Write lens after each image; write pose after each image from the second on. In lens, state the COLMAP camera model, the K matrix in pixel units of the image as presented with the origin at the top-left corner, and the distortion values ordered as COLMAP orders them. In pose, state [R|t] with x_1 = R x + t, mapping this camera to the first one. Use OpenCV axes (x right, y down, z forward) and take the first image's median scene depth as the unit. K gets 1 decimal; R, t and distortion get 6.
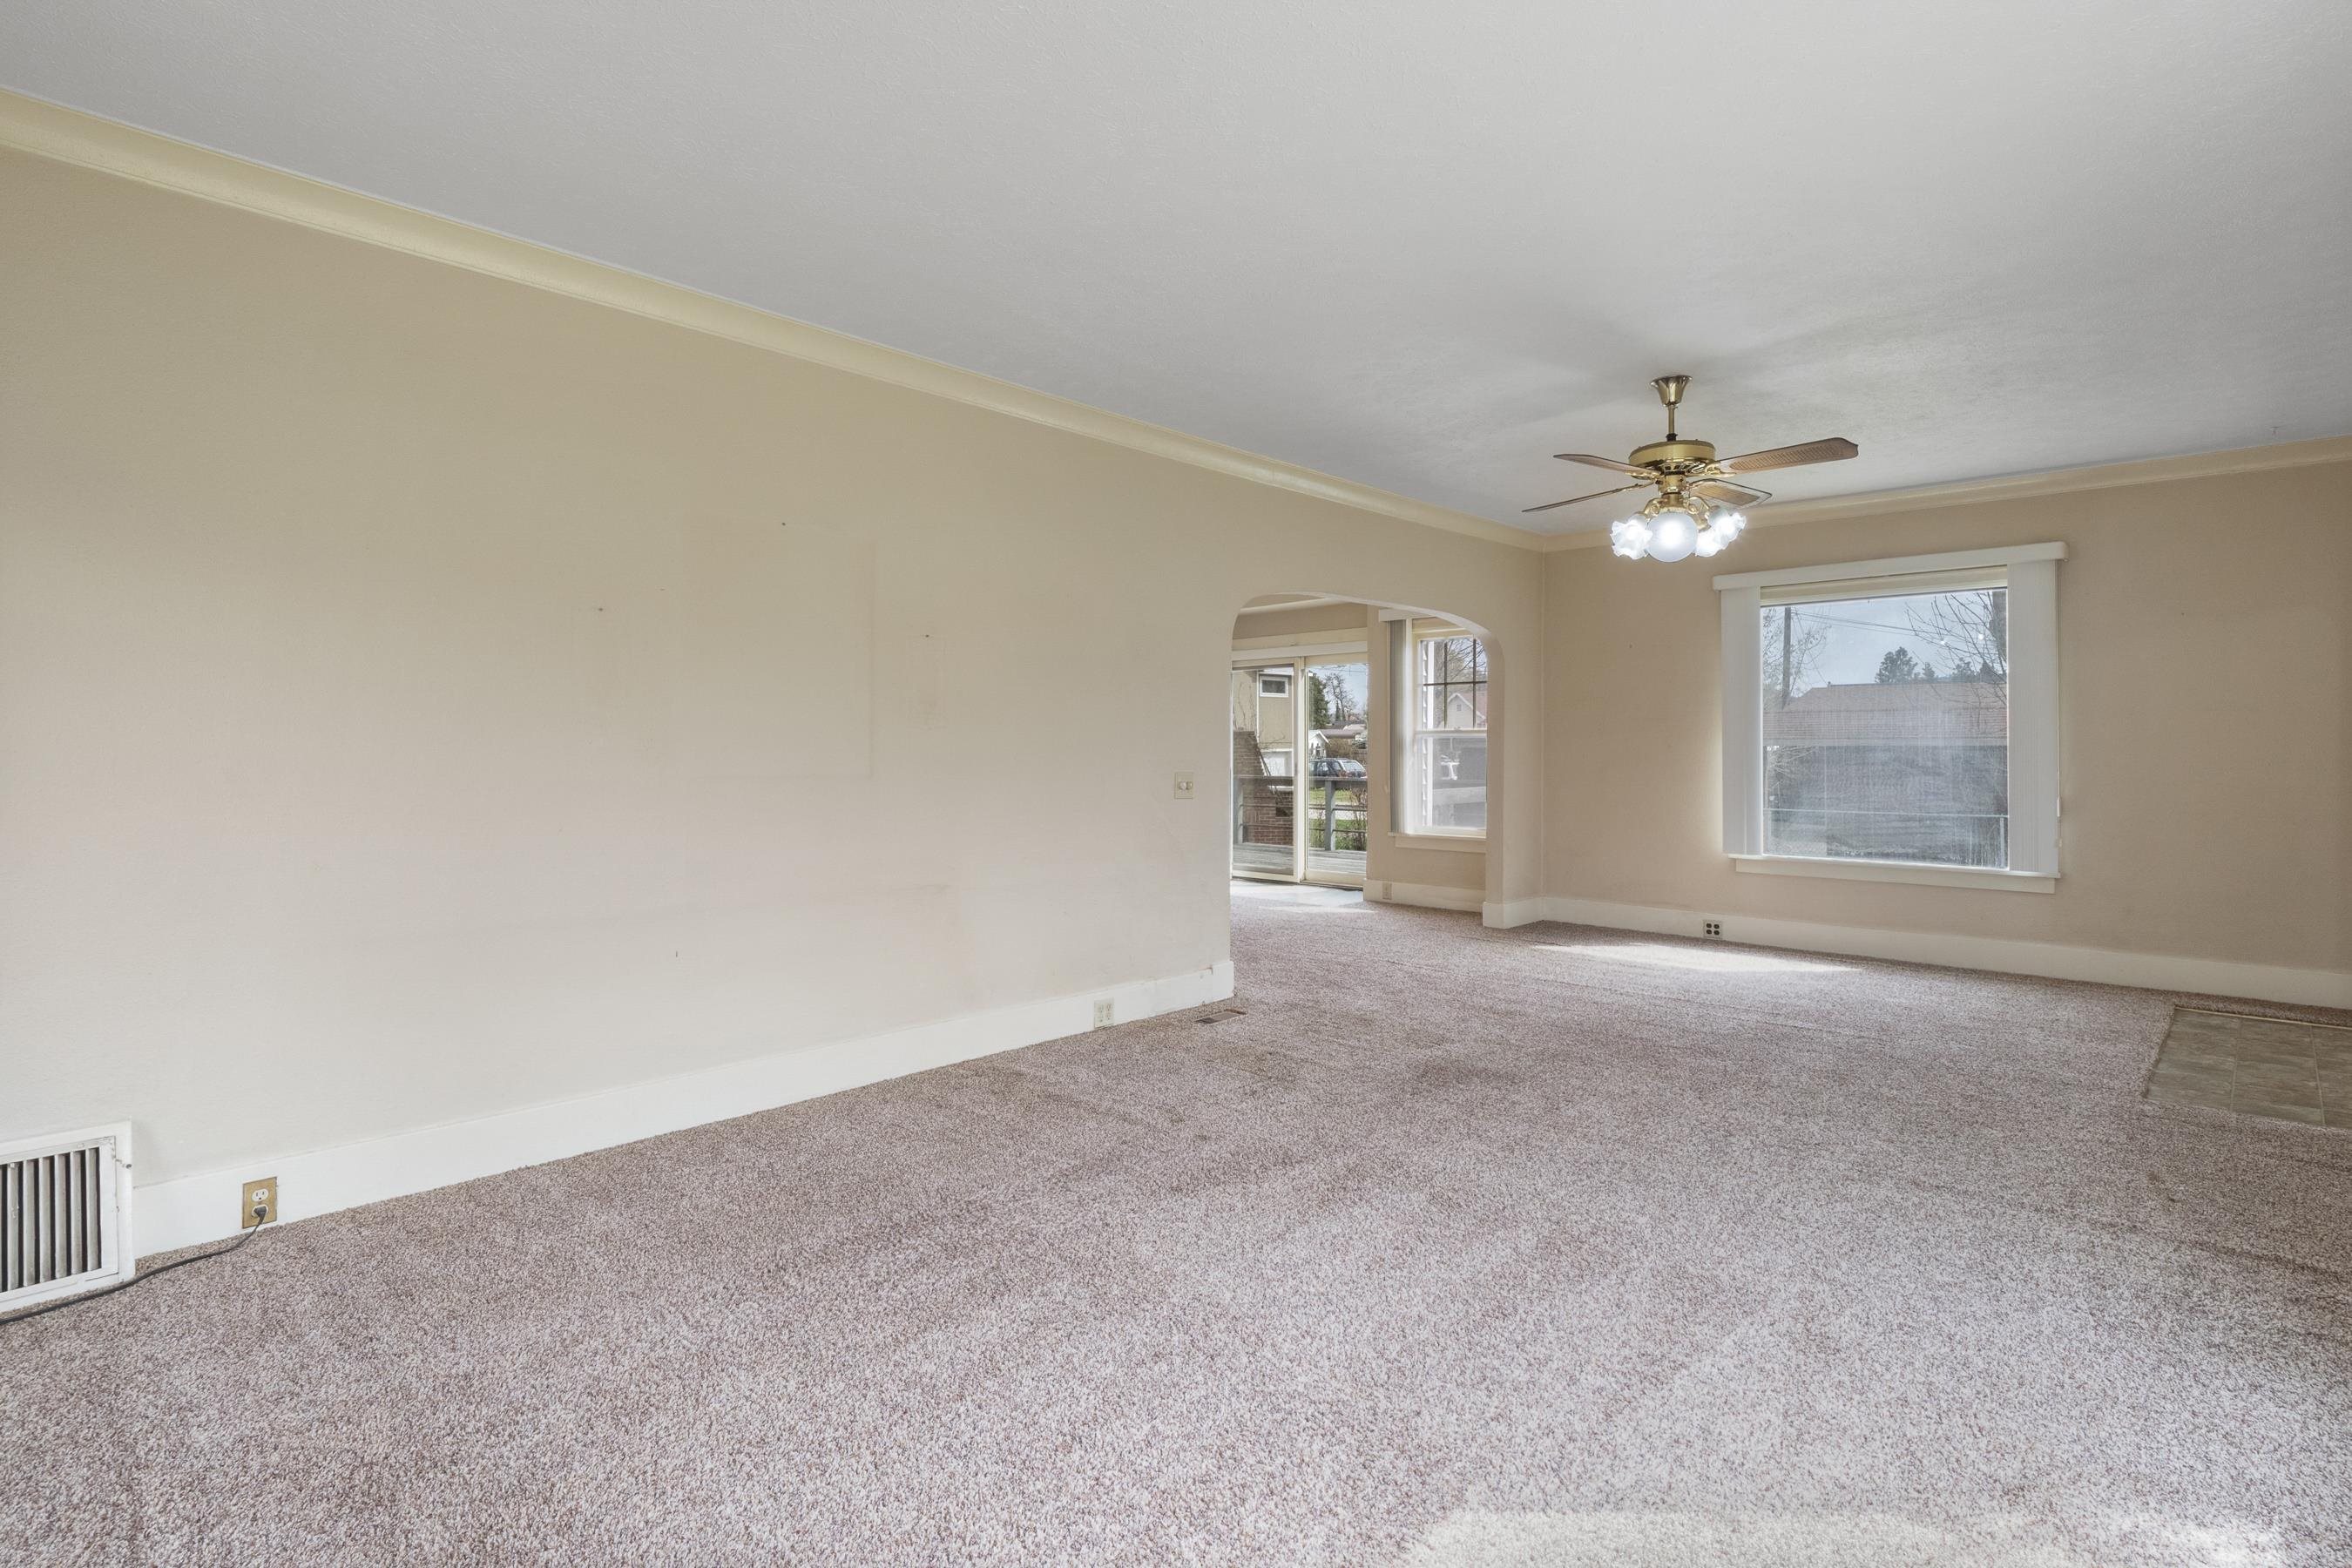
lens RADIAL K [[1133.4, 0, 1165.6], [0, 1133.4, 773.0], [0, 0, 1]] dist [0.009328, -0.011037]
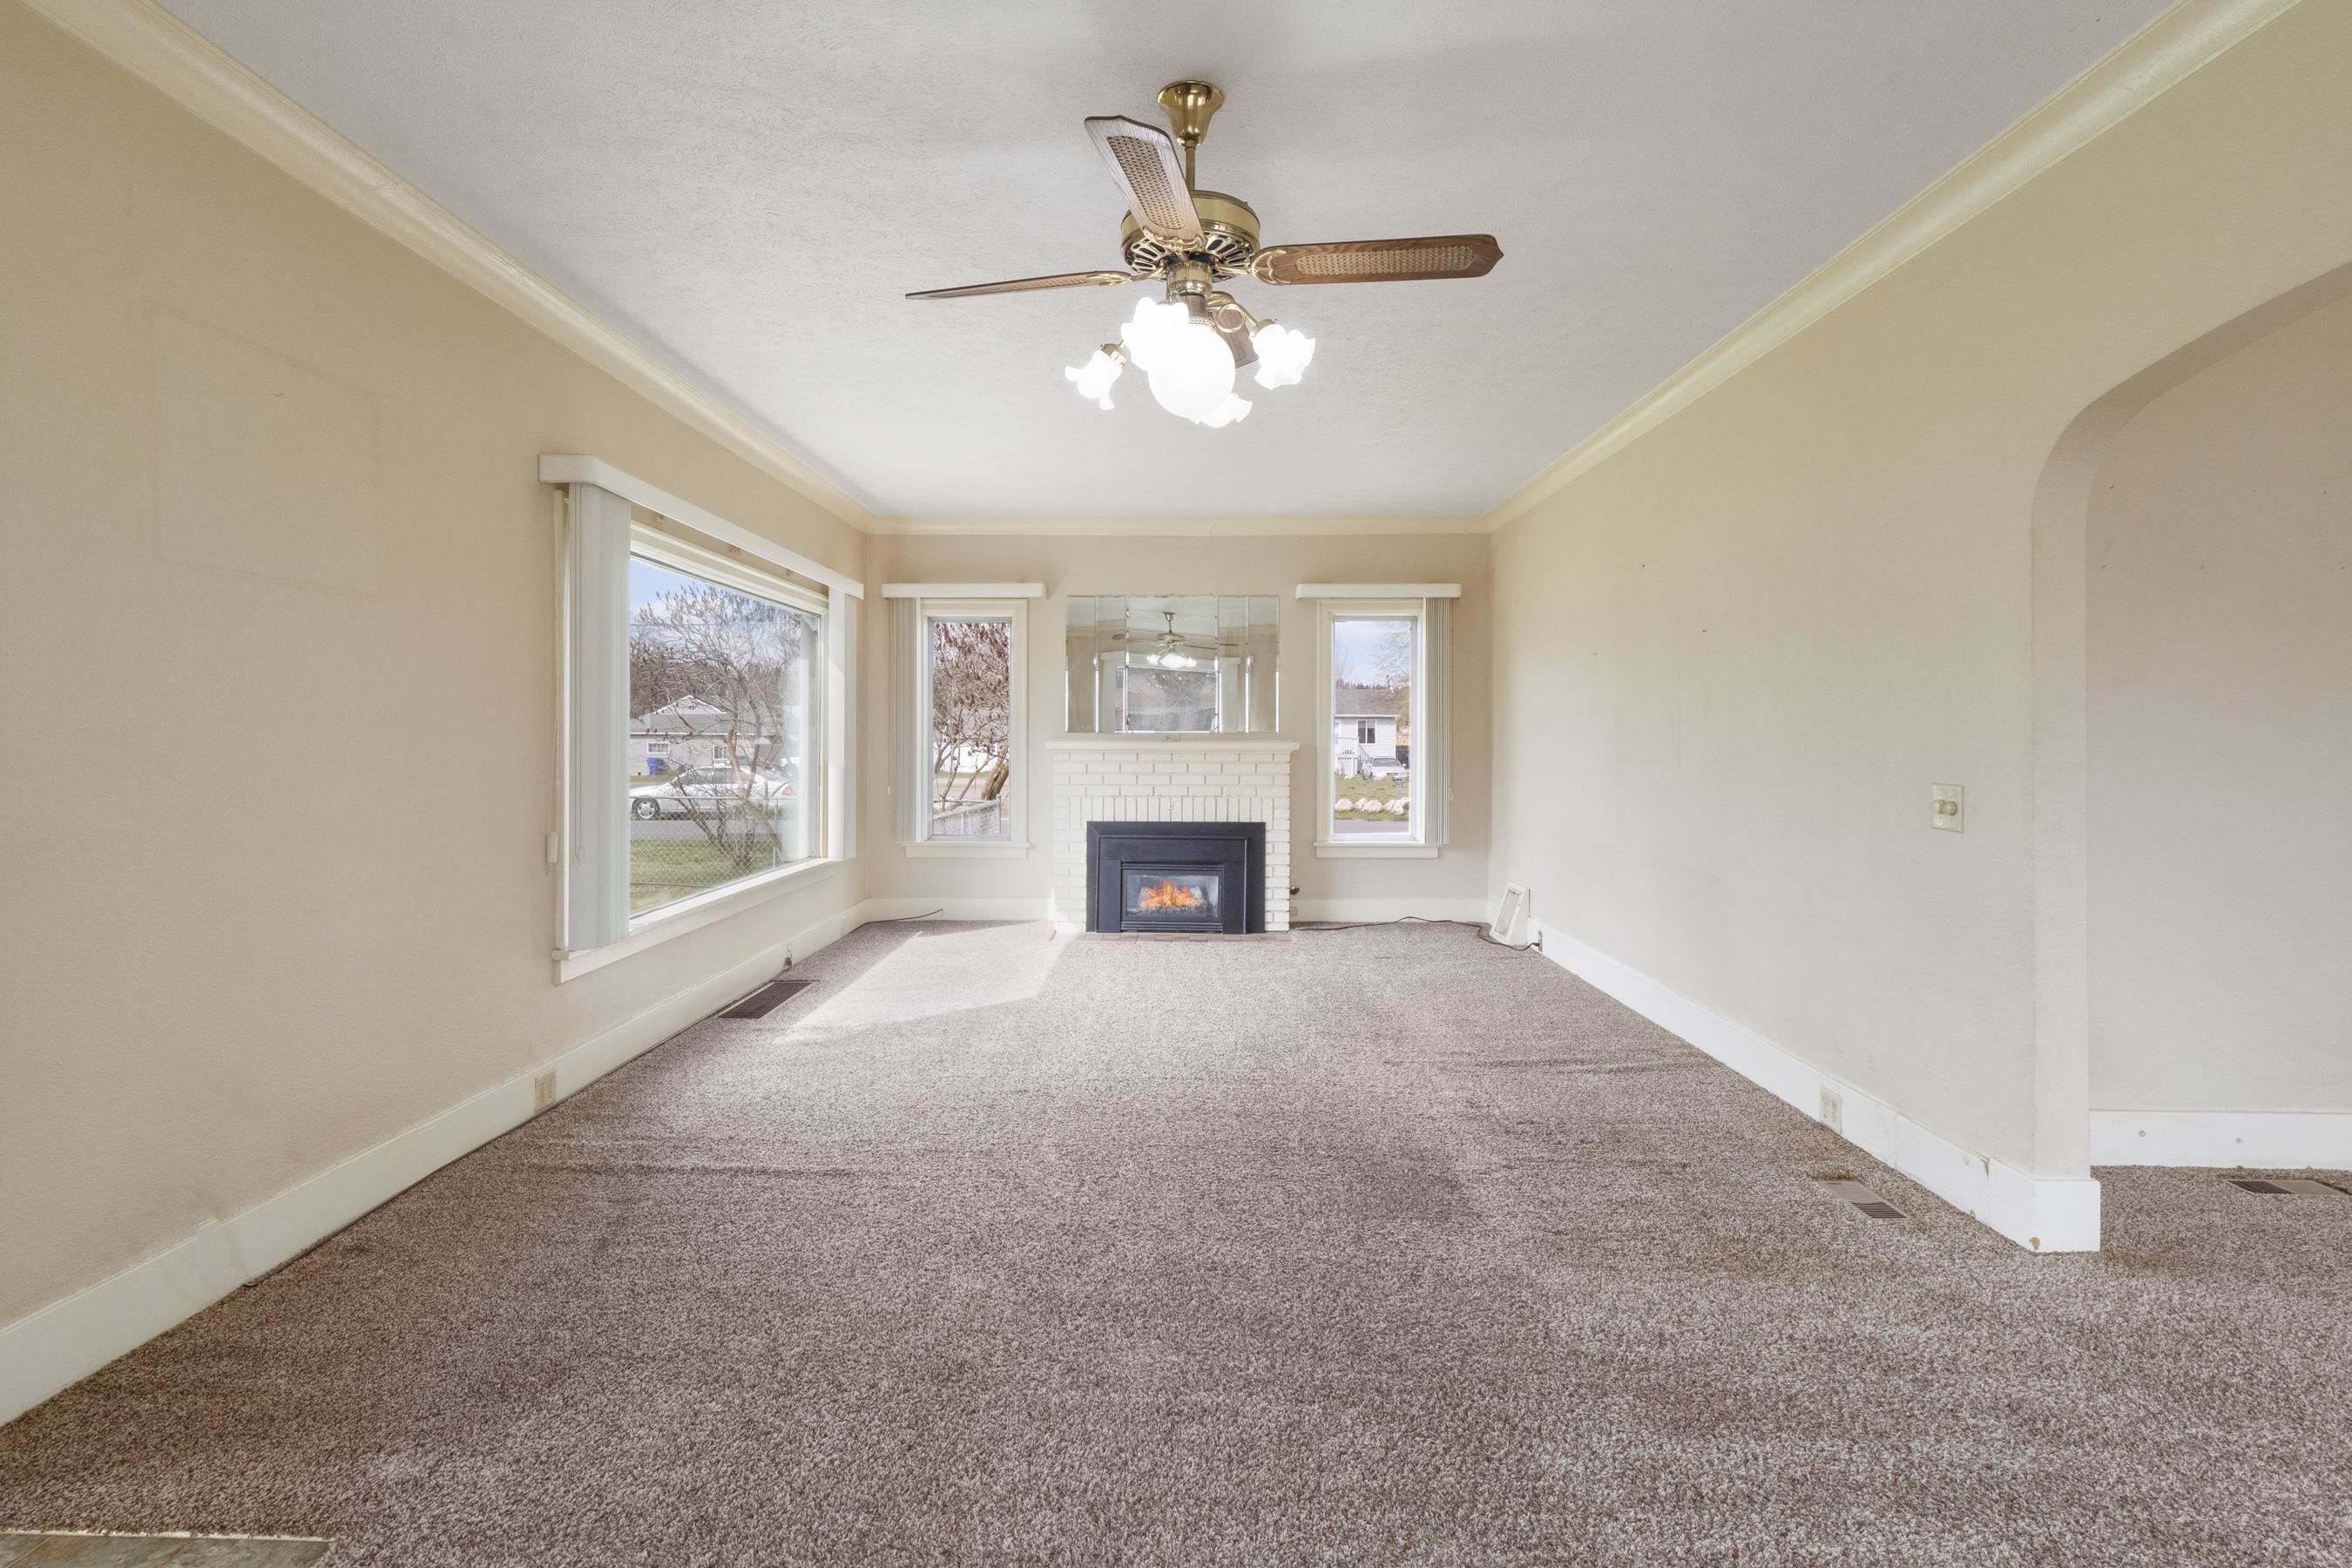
lens RADIAL K [[1133.4, 0, 1165.6], [0, 1133.4, 773.0], [0, 0, 1]] dist [0.009328, -0.011037]
pose [[-0.733243, 0.015866, -0.679781, 0.851881], [-0.018290, 0.998906, 0.043042, -0.027884], [0.679720, 0.043993, -0.732151, 1.416307]]
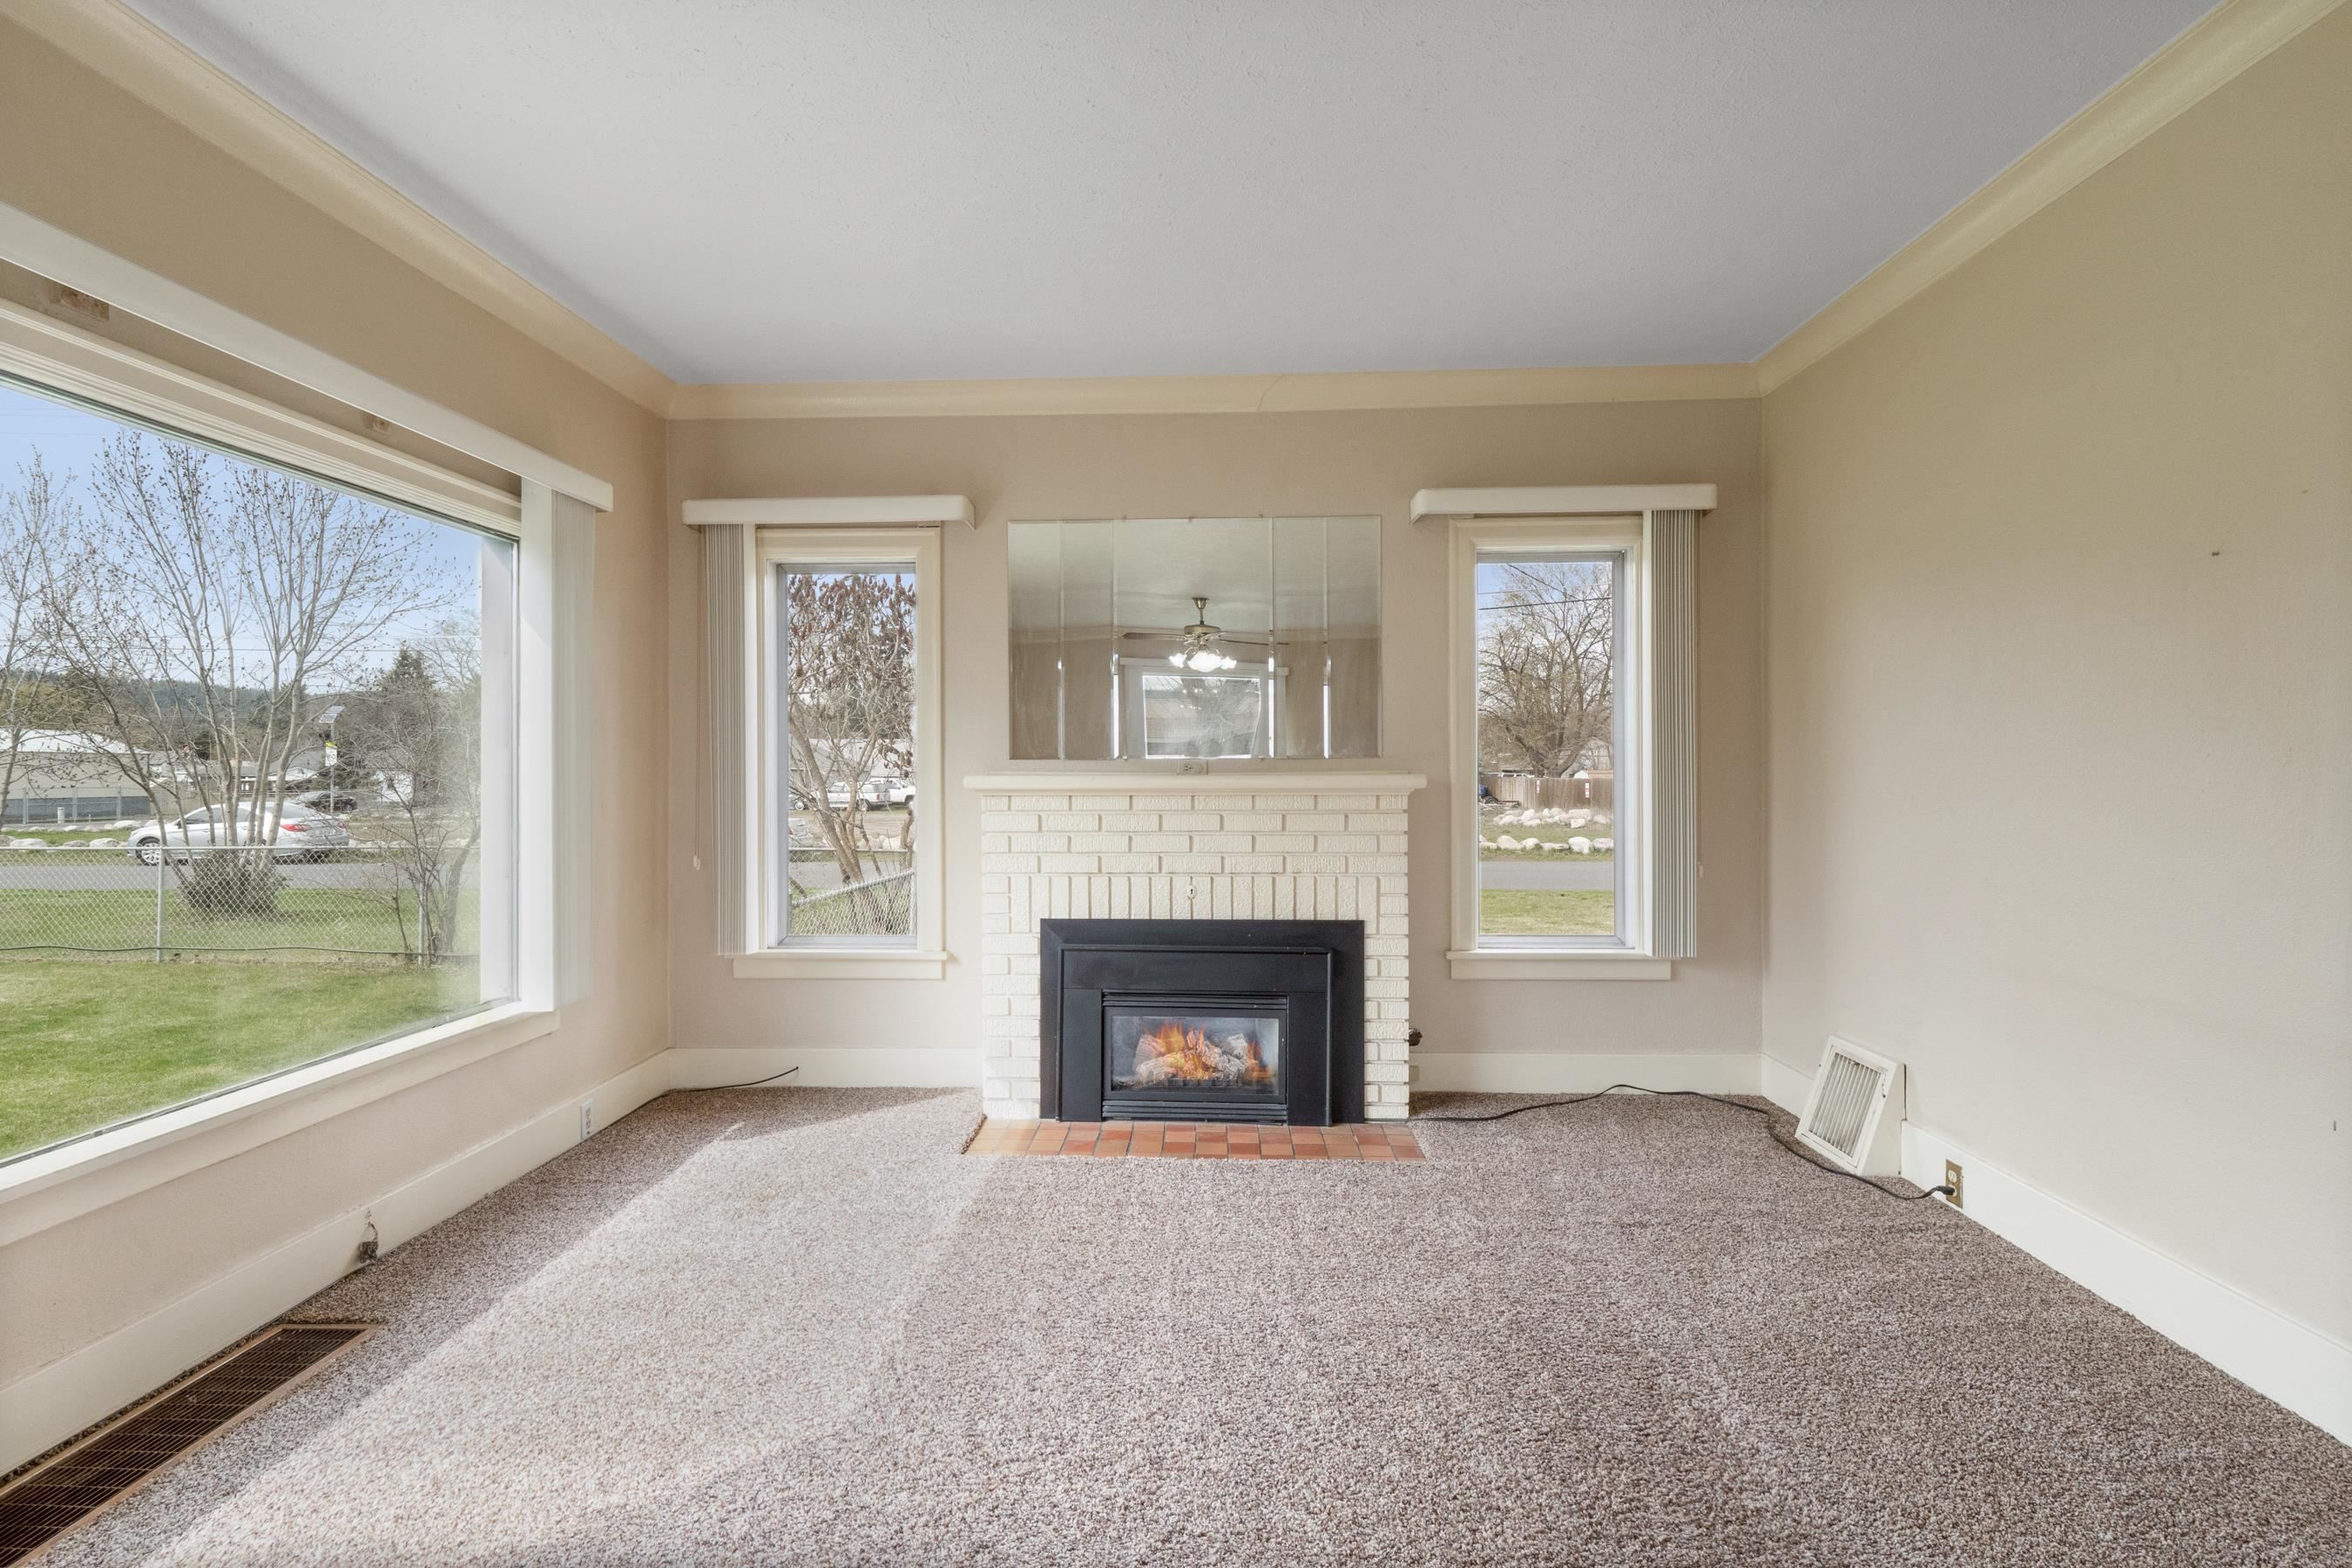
lens RADIAL K [[1133.4, 0, 1165.6], [0, 1133.4, 773.0], [0, 0, 1]] dist [0.009328, -0.011037]
pose [[-0.757283, 0.003072, -0.653080, 0.331344], [-0.012027, 0.999754, 0.018648, -0.020199], [0.652977, 0.021976, -0.757059, 0.884730]]
